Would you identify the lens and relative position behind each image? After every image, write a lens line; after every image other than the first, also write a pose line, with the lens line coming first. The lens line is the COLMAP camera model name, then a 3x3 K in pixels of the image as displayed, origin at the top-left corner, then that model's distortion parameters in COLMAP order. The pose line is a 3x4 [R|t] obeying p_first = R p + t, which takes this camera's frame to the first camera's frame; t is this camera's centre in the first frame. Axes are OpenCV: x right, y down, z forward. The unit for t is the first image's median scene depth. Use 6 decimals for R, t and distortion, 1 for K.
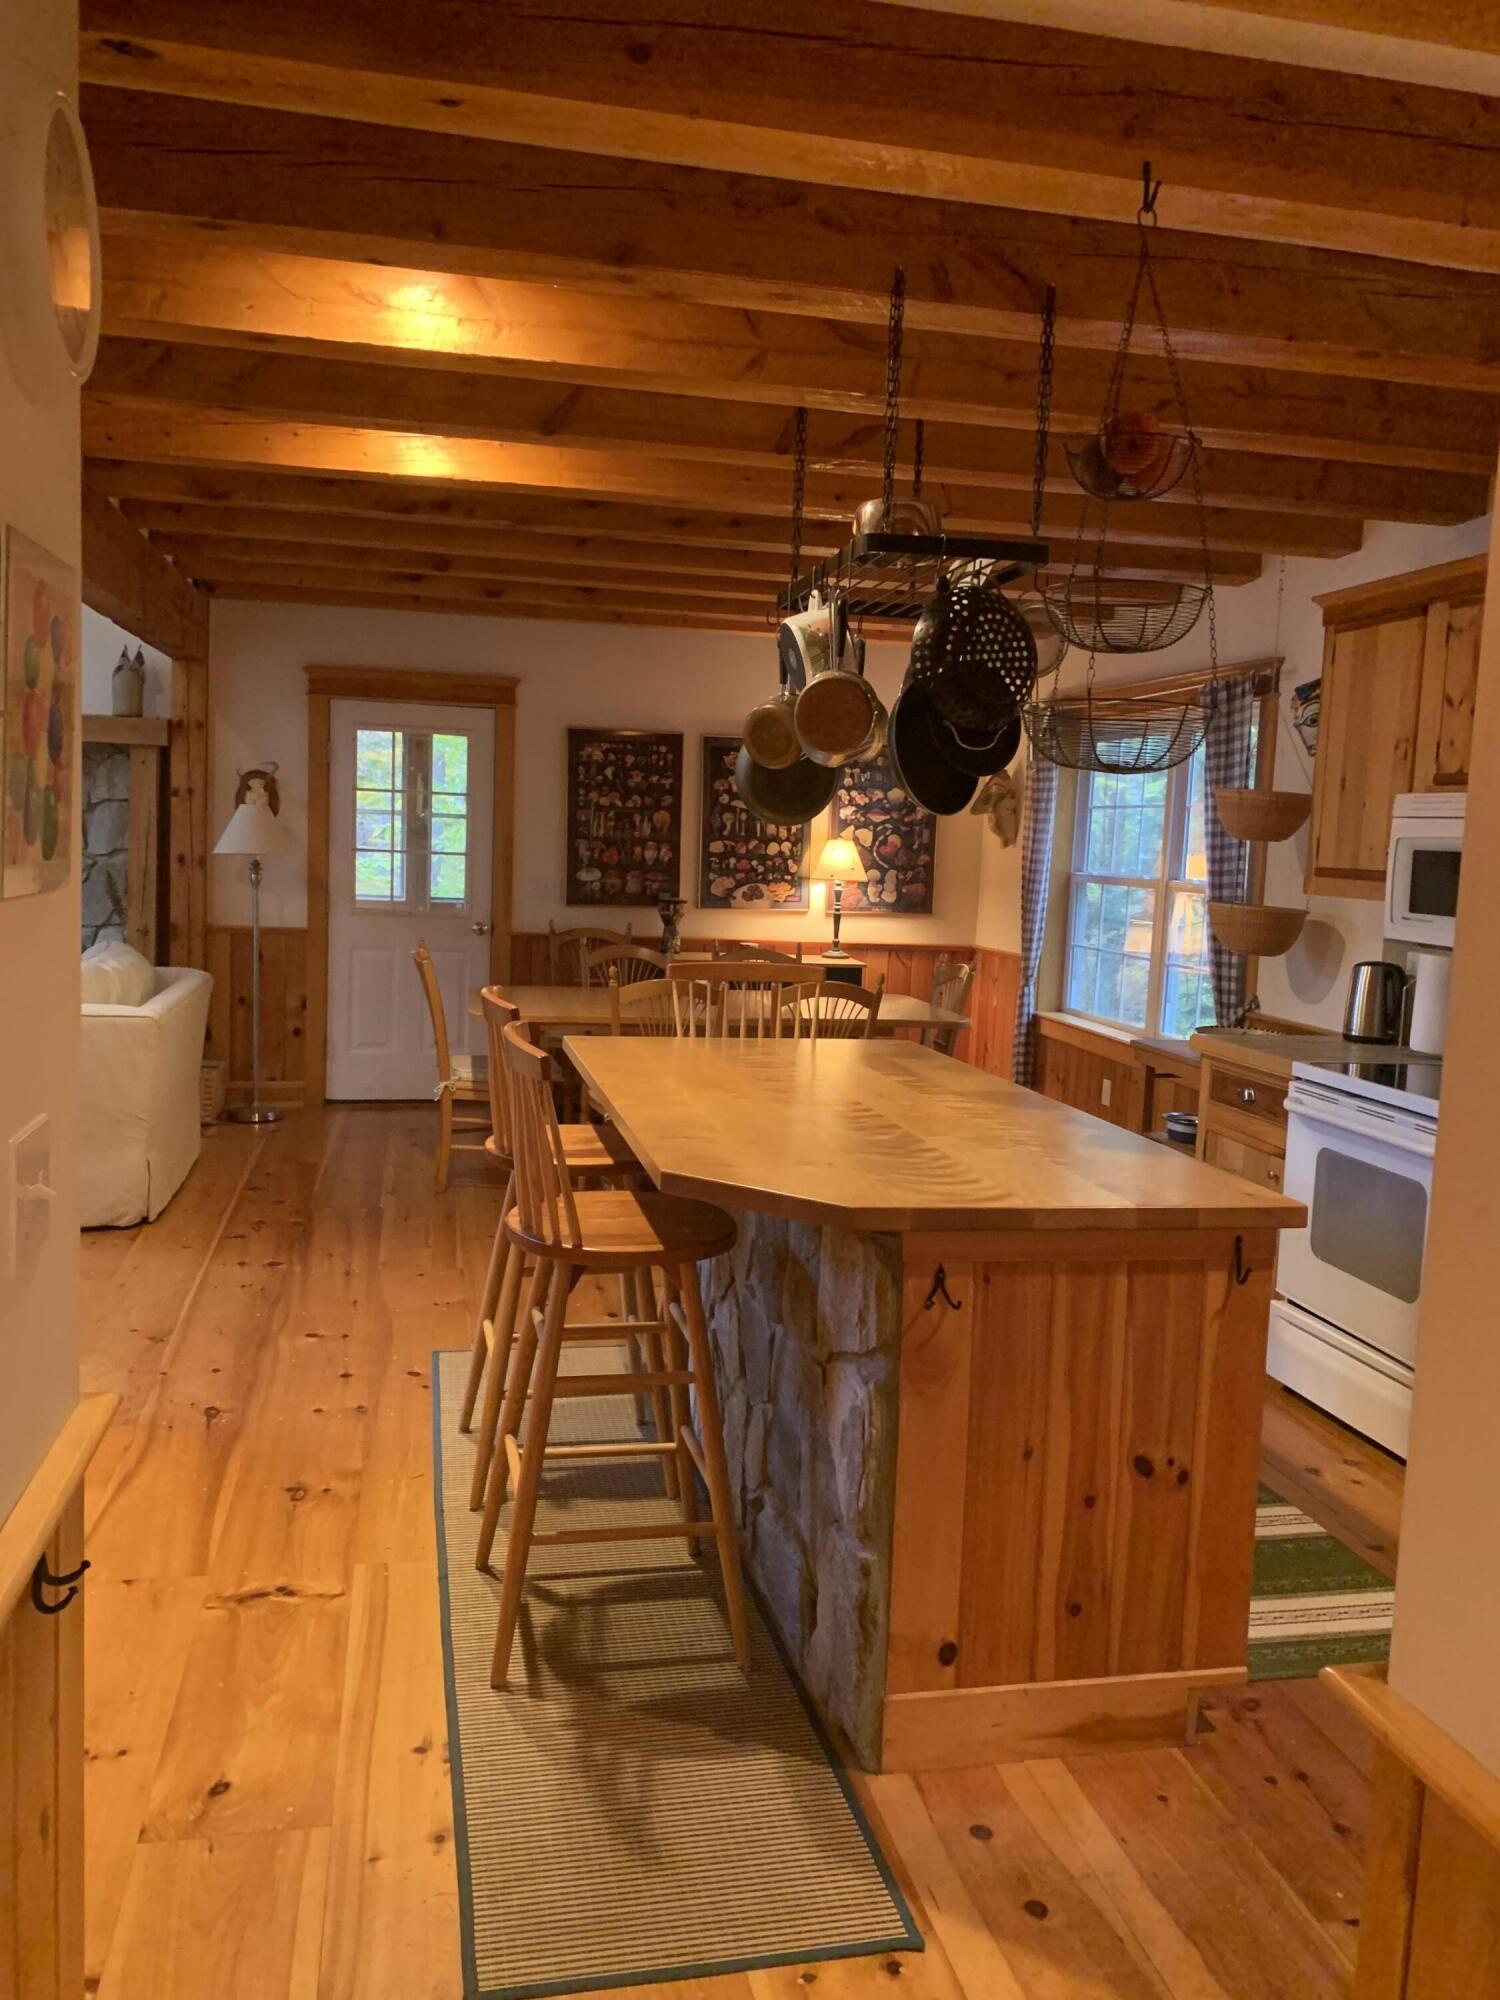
lens RADIAL K [[1511.3, 0, 750.7], [0, 1511.3, 987.8], [0, 0, 1]] dist [0.113778, -0.227145]
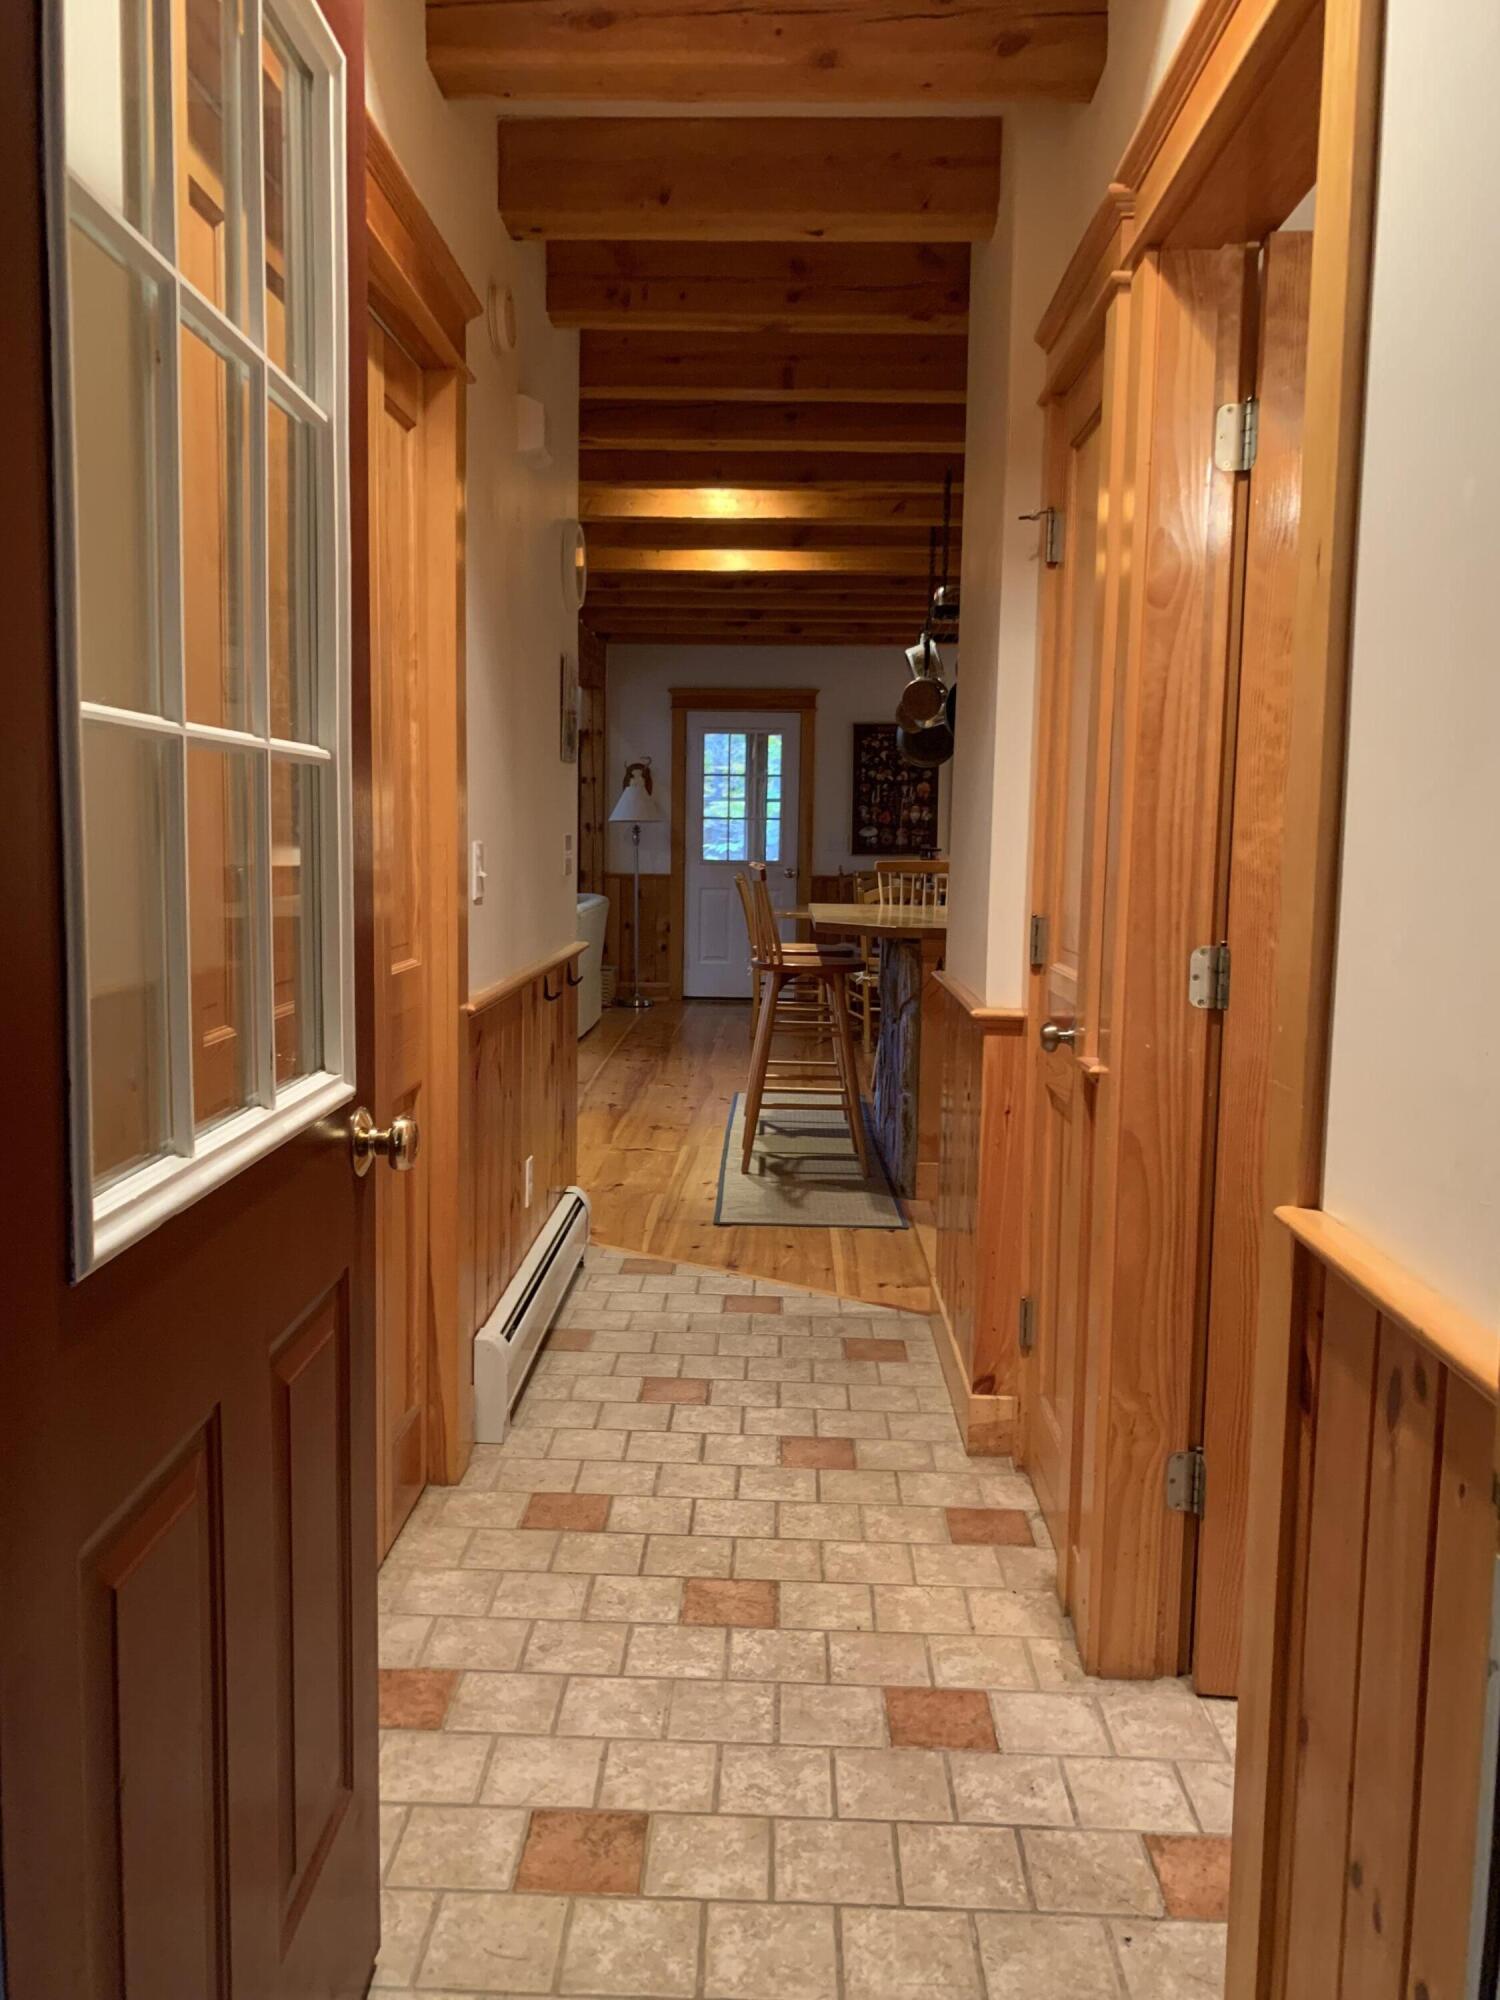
lens RADIAL K [[1511.3, 0, 750.7], [0, 1511.3, 987.8], [0, 0, 1]] dist [0.113778, -0.227145]
pose [[0.971222, -0.001405, -0.238170, 0.233974], [0.000196, 0.999987, -0.005101, 0.148807], [0.238174, 0.004907, 0.971210, -0.701364]]
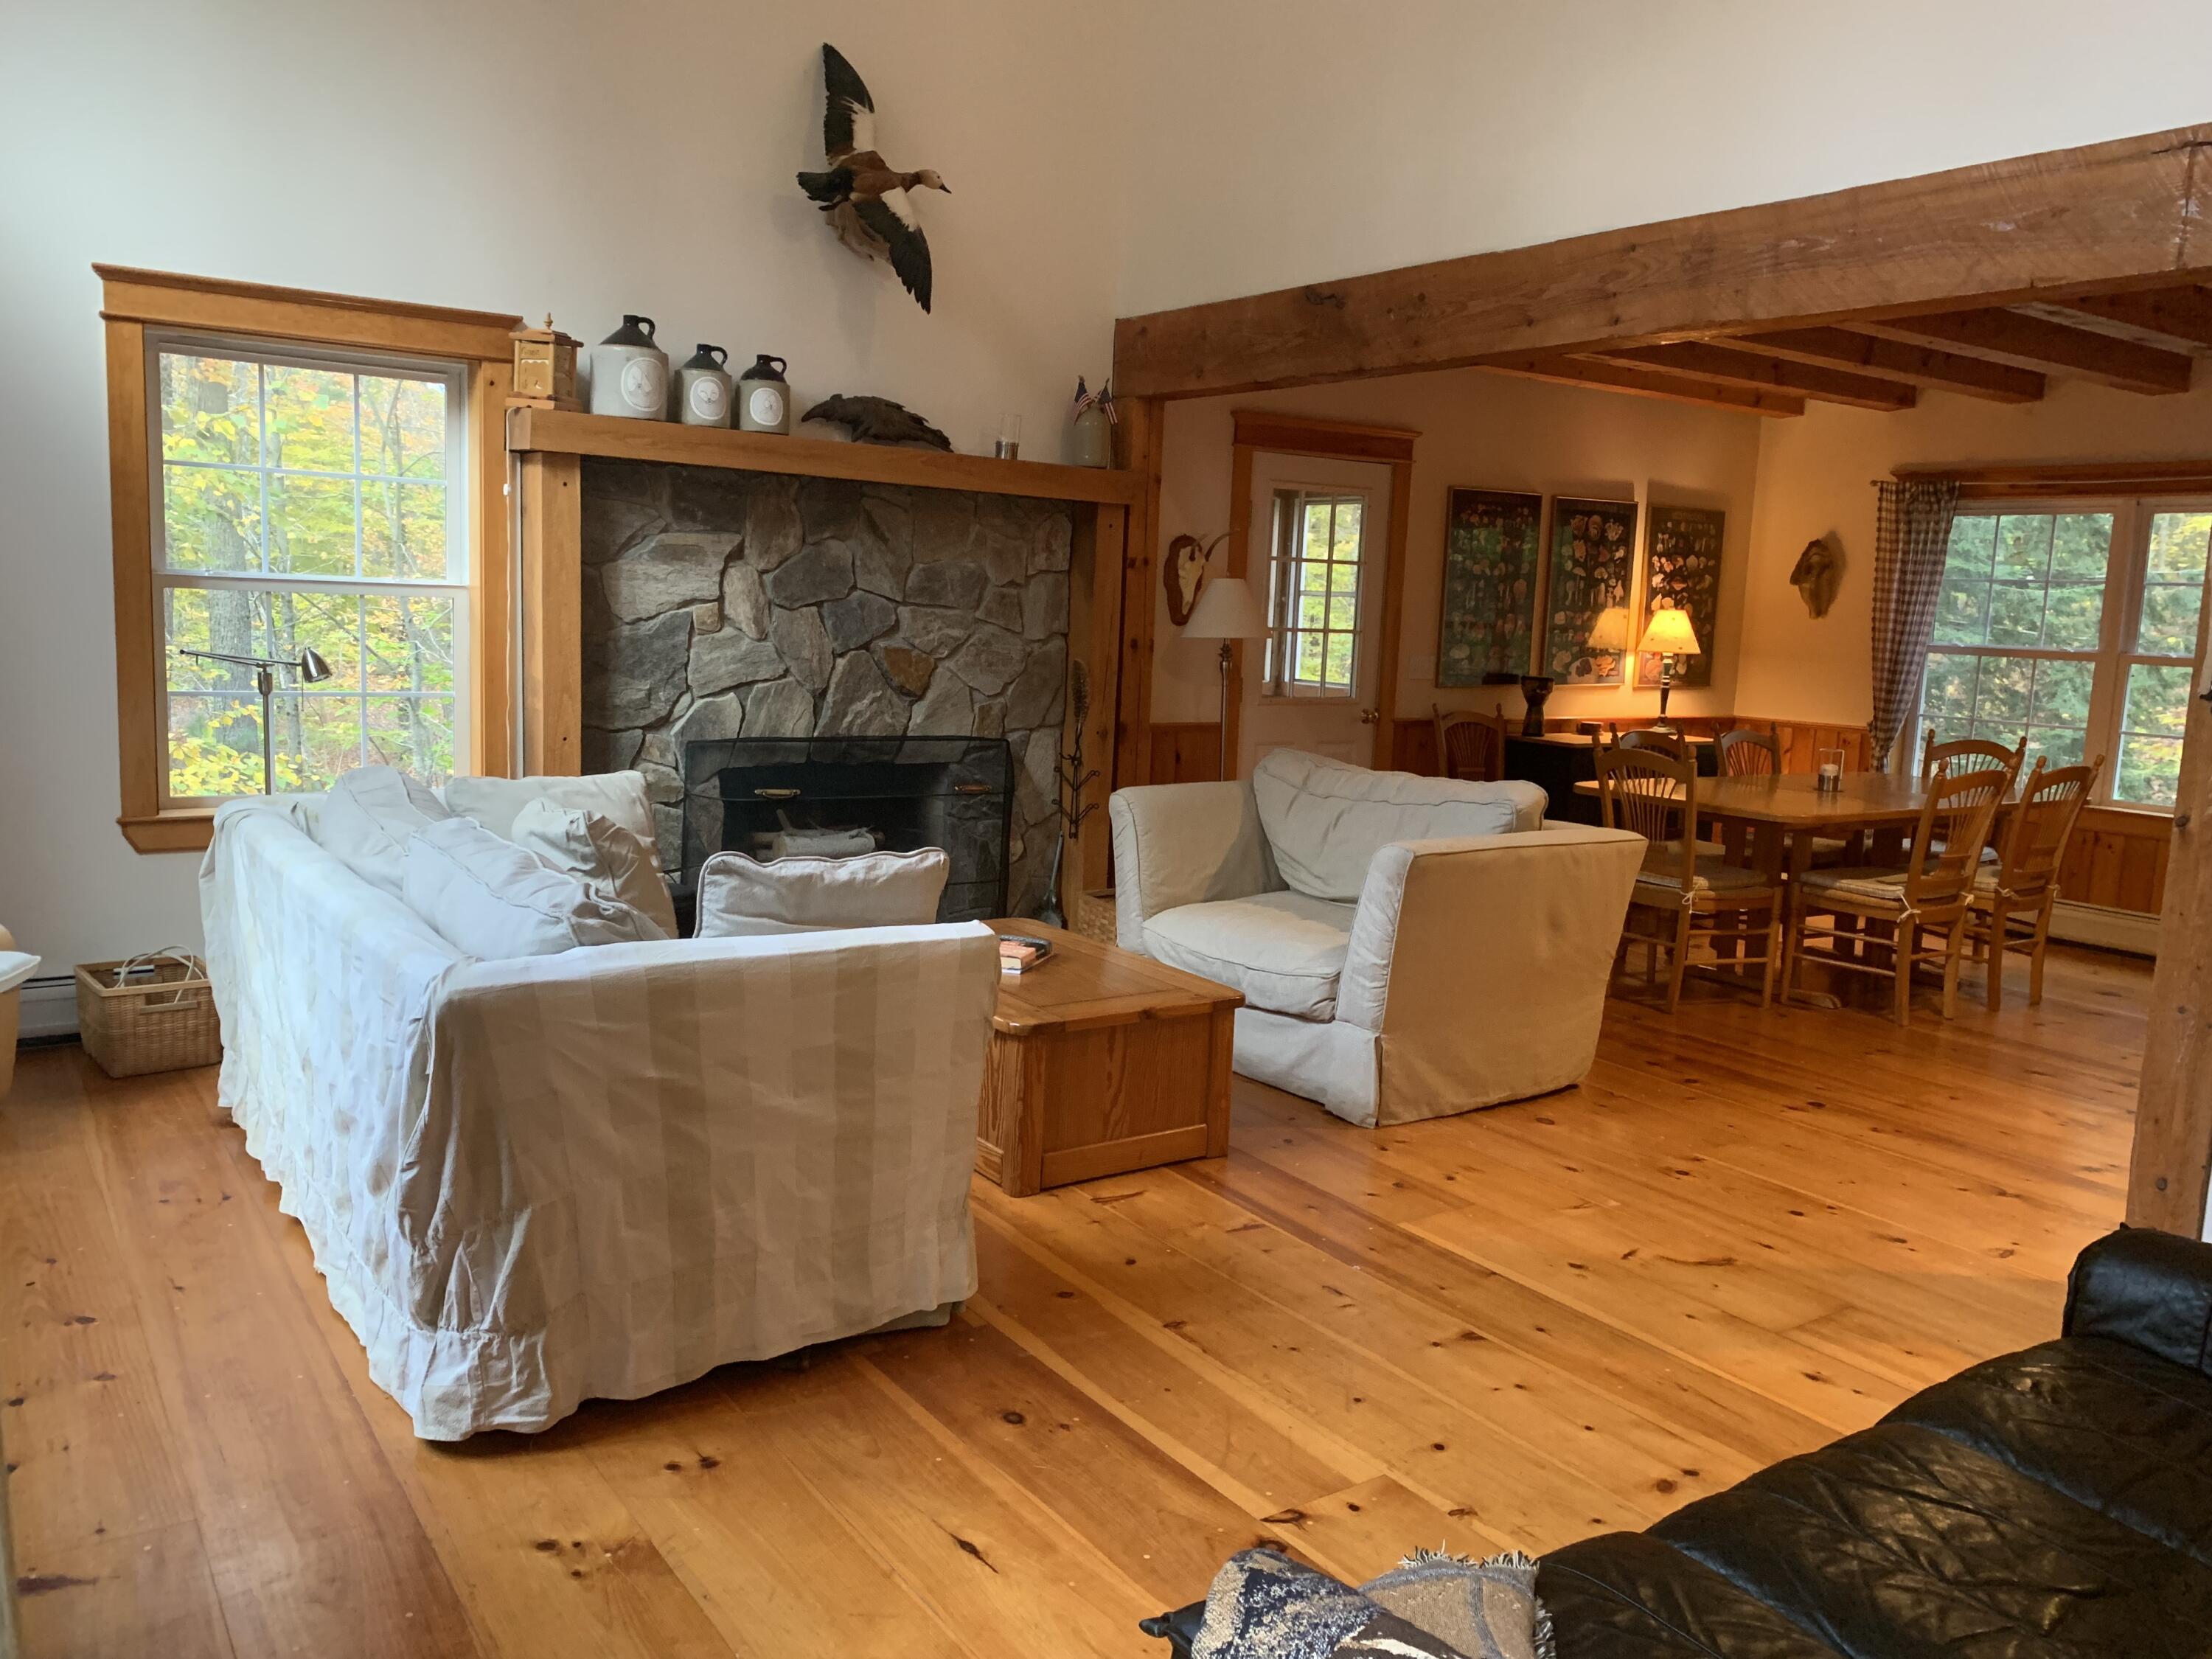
lens RADIAL K [[1687.5, 0, 1101.8], [0, 1687.5, 838.2], [0, 0, 1]] dist [0.003780, -0.002976]
pose [[0.925074, -0.057124, 0.375468, -1.427927], [0.034261, 0.997145, 0.067295, -0.080923], [-0.378240, -0.049389, 0.924389, 0.311241]]
